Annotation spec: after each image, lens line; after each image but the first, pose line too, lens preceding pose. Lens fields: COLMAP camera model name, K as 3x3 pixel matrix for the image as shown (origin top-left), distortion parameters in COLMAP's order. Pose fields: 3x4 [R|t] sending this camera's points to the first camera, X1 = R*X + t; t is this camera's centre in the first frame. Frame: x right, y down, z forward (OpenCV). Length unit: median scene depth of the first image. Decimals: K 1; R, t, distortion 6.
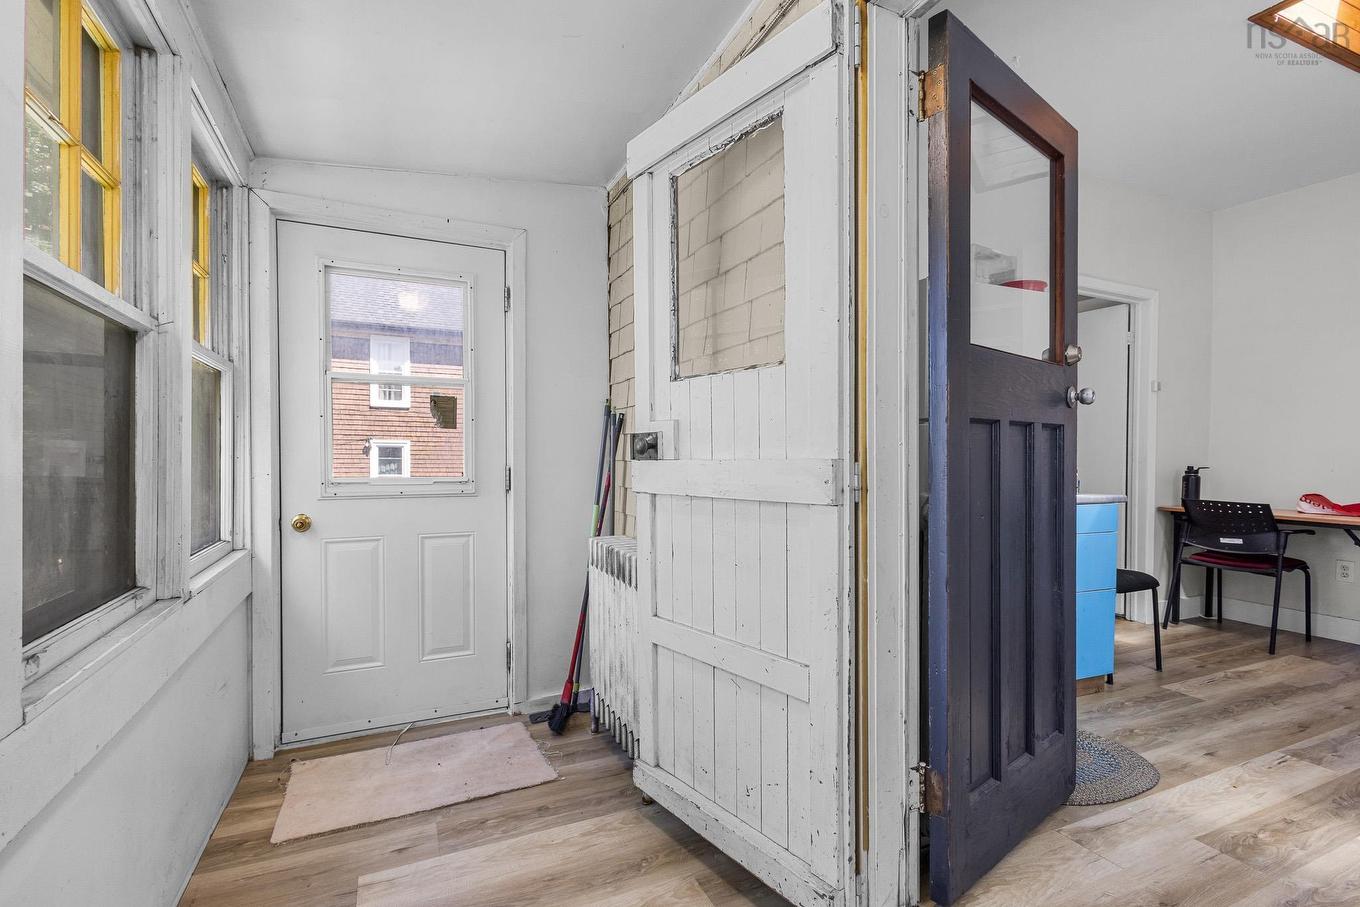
lens RADIAL K [[626.0, 0, 671.0], [0, 626.0, 460.2], [0, 0, 1]] dist [0.009258, -0.003536]
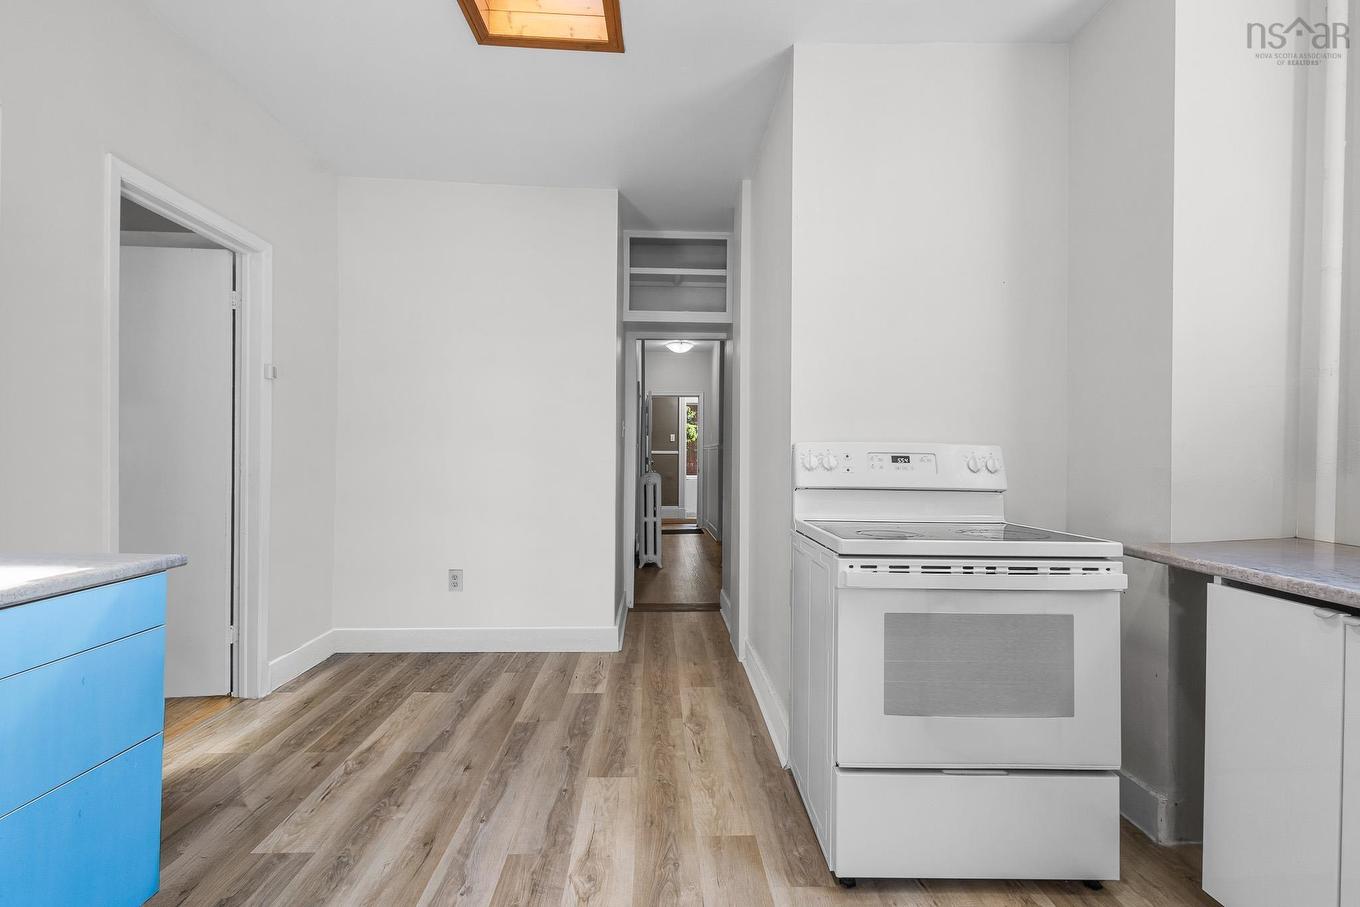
lens RADIAL K [[626.0, 0, 696.2], [0, 626.0, 449.8], [0, 0, 1]] dist [0.009258, -0.003536]
pose [[0.357173, -0.004920, 0.934025, 0.338546], [0.001944, 0.999988, 0.004524, -0.037061], [-0.934036, 0.000200, 0.357178, 0.349844]]
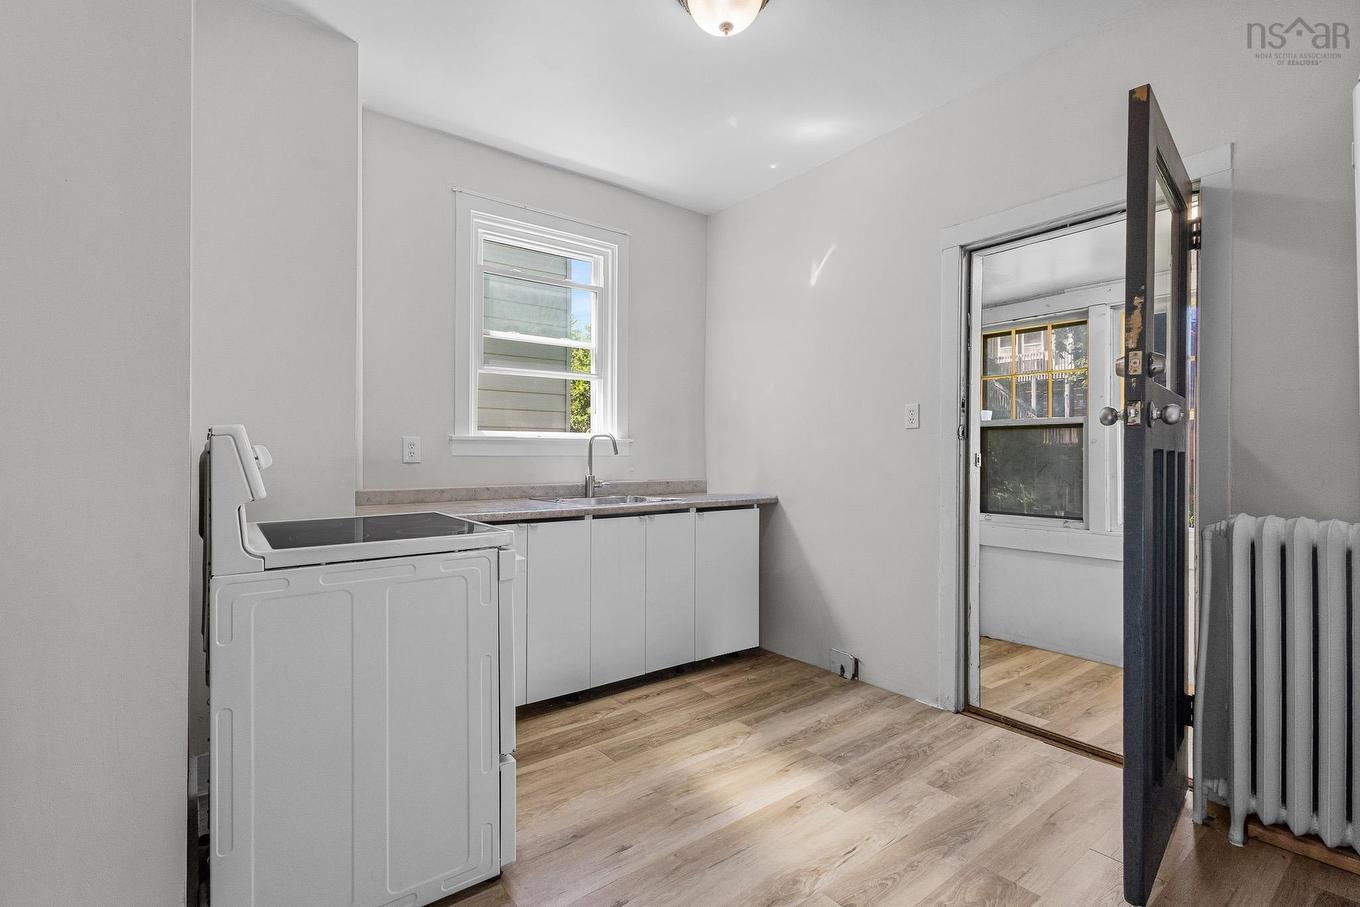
lens RADIAL K [[626.0, 0, 682.0], [0, 626.0, 462.7], [0, 0, 1]] dist [0.009258, -0.003536]
pose [[-0.972431, -0.023566, -0.231996, 1.730223], [-0.029337, 0.999339, 0.021455, -0.039182], [0.231337, 0.027670, -0.972480, 1.936365]]
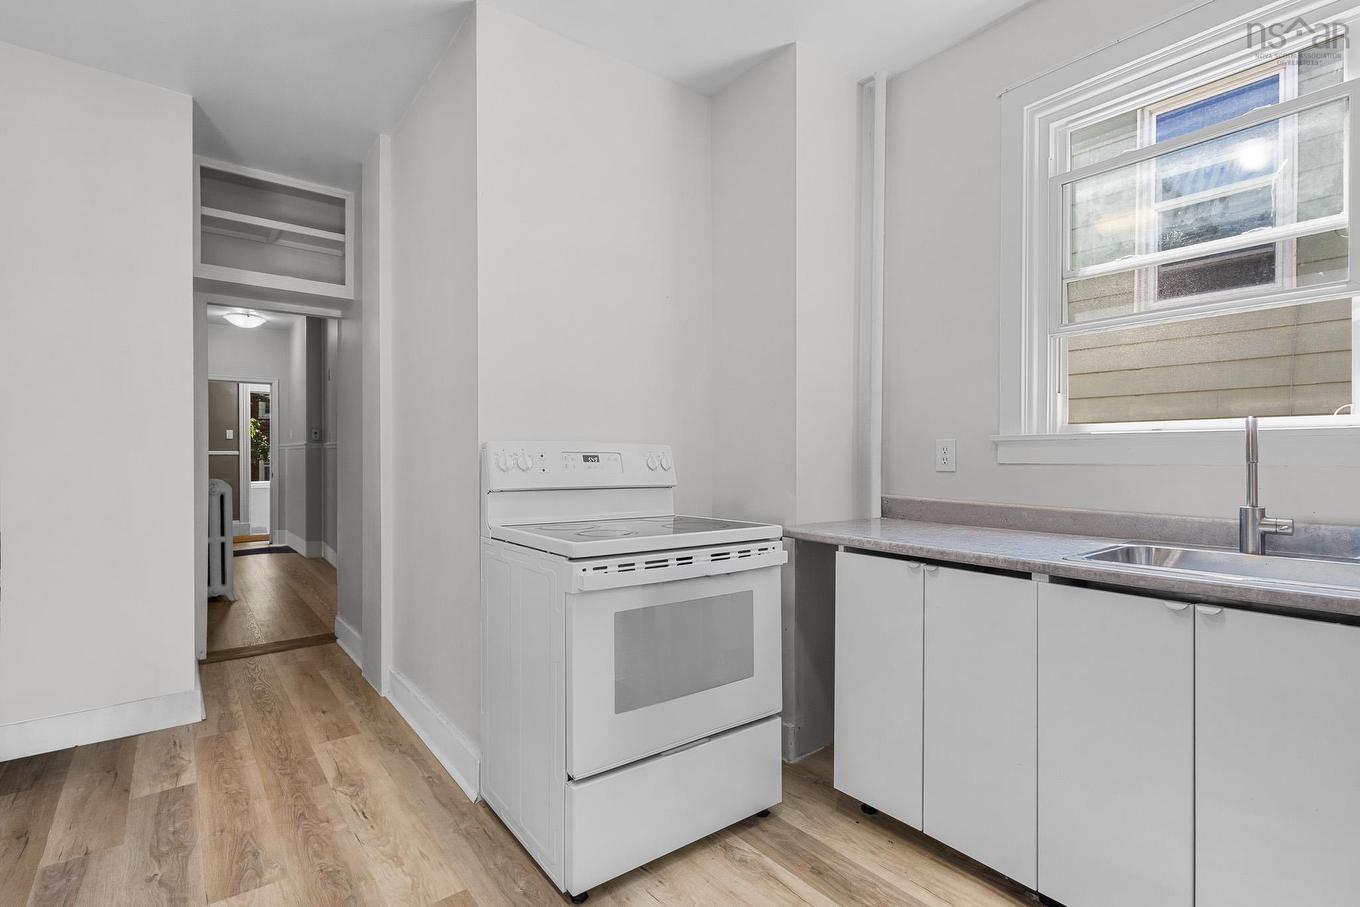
lens RADIAL K [[626.0, 0, 680.2], [0, 626.0, 453.1], [0, 0, 1]] dist [0.009258, -0.003536]
pose [[-0.255065, -0.010480, 0.966867, 0.366635], [-0.000737, 0.999943, 0.010644, -0.036740], [-0.966924, 0.002002, -0.255058, 0.474624]]
